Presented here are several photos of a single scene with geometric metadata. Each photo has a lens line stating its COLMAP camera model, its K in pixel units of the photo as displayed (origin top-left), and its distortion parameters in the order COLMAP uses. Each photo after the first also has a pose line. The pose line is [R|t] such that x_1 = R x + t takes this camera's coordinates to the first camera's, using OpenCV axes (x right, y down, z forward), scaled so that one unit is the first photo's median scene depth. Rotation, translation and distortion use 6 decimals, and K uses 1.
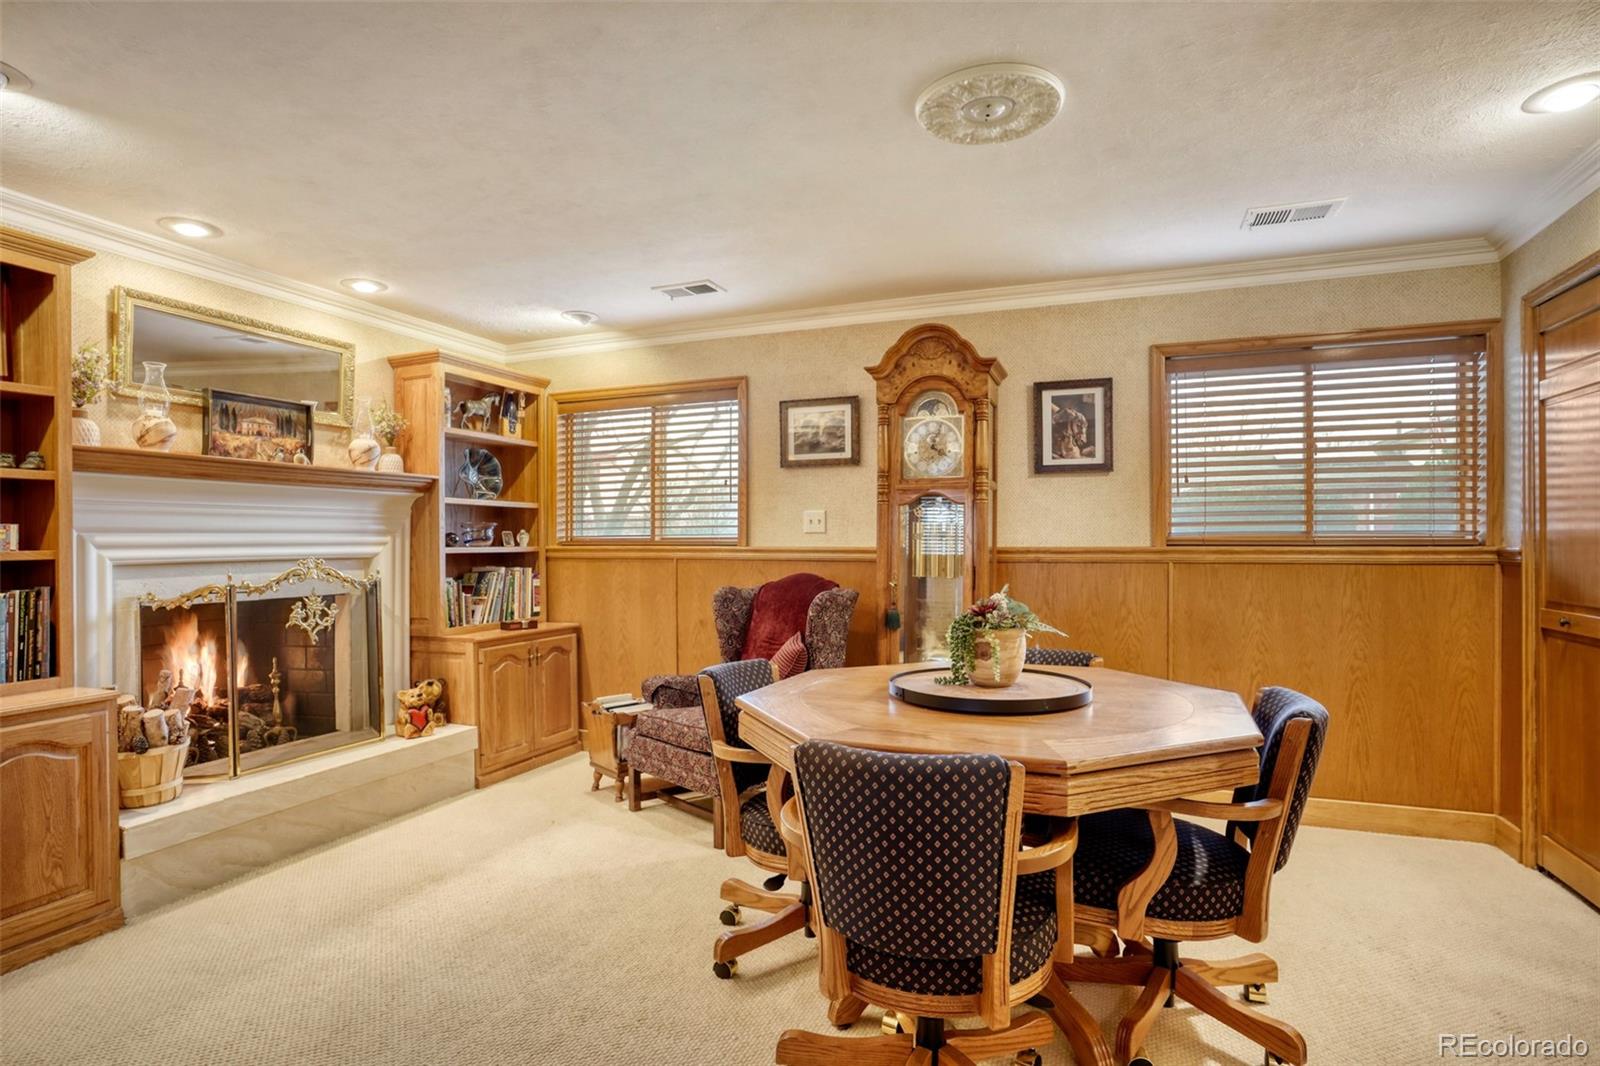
lens RADIAL K [[837.9, 0, 797.3], [0, 837.9, 538.3], [0, 0, 1]] dist [-0.037479, 0.022629]
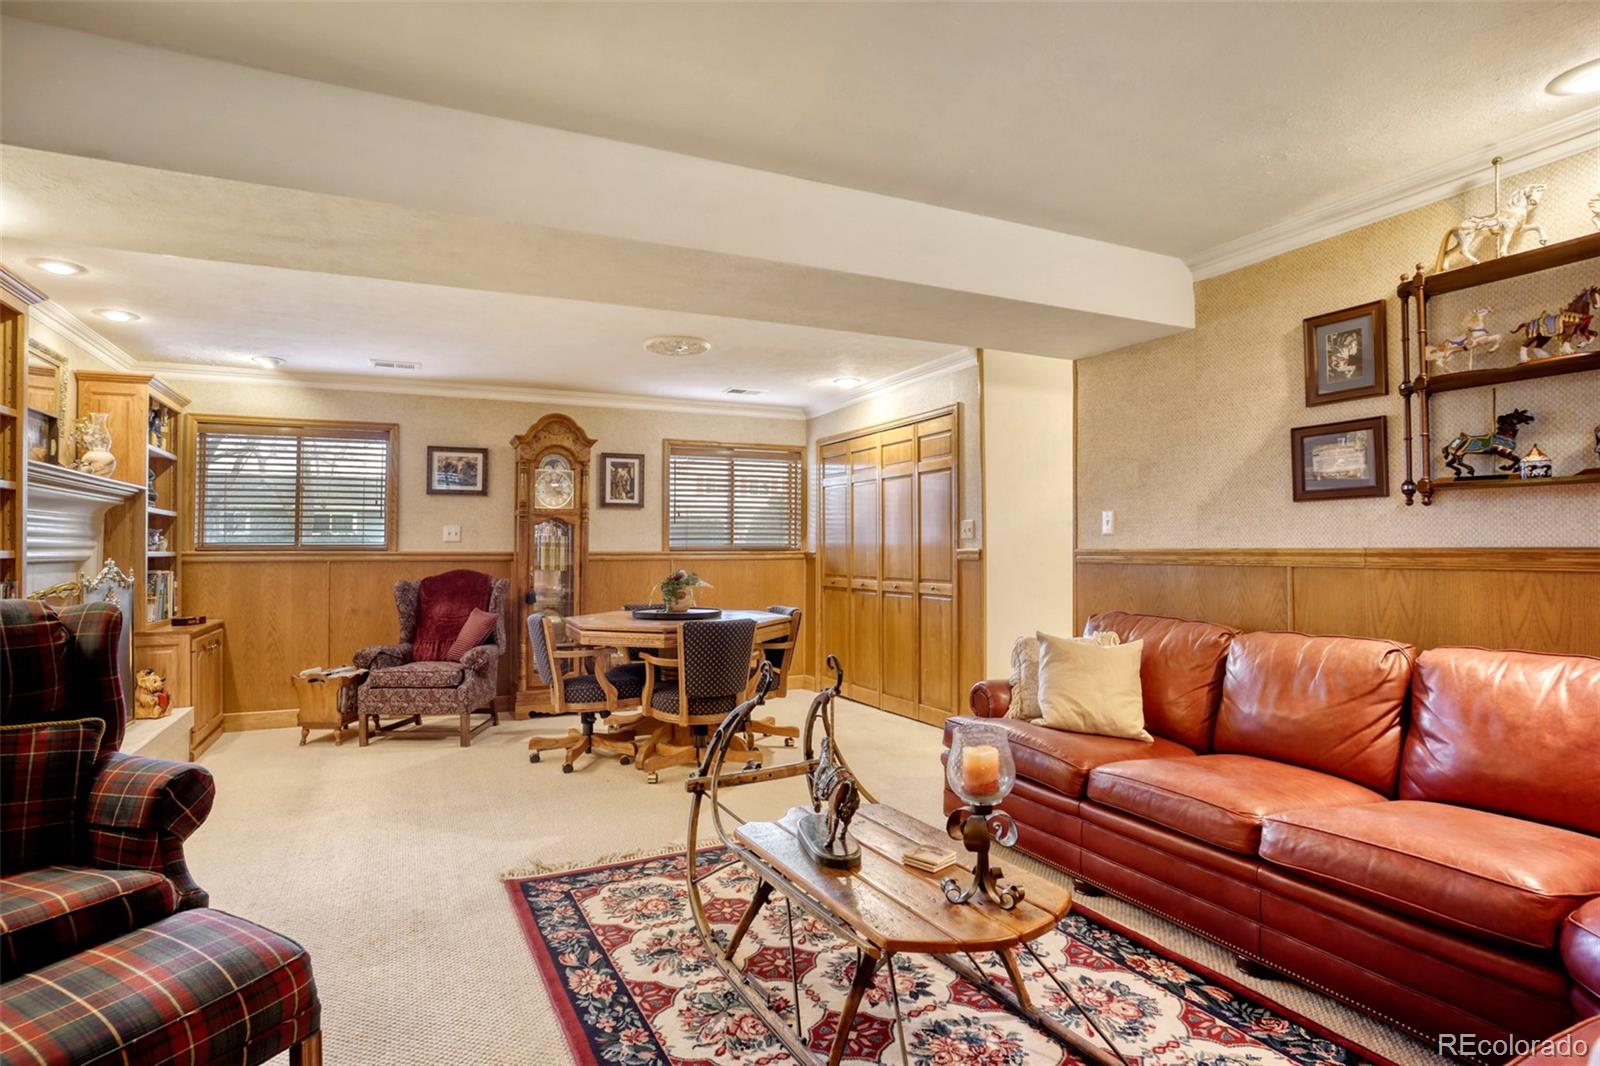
lens RADIAL K [[837.9, 0, 797.3], [0, 837.9, 538.3], [0, 0, 1]] dist [-0.037479, 0.022629]
pose [[0.674186, 0.012907, 0.738449, -0.680818], [-0.001306, 0.999867, -0.016284, 0.010611], [-0.738561, 0.010014, 0.674112, -0.407616]]
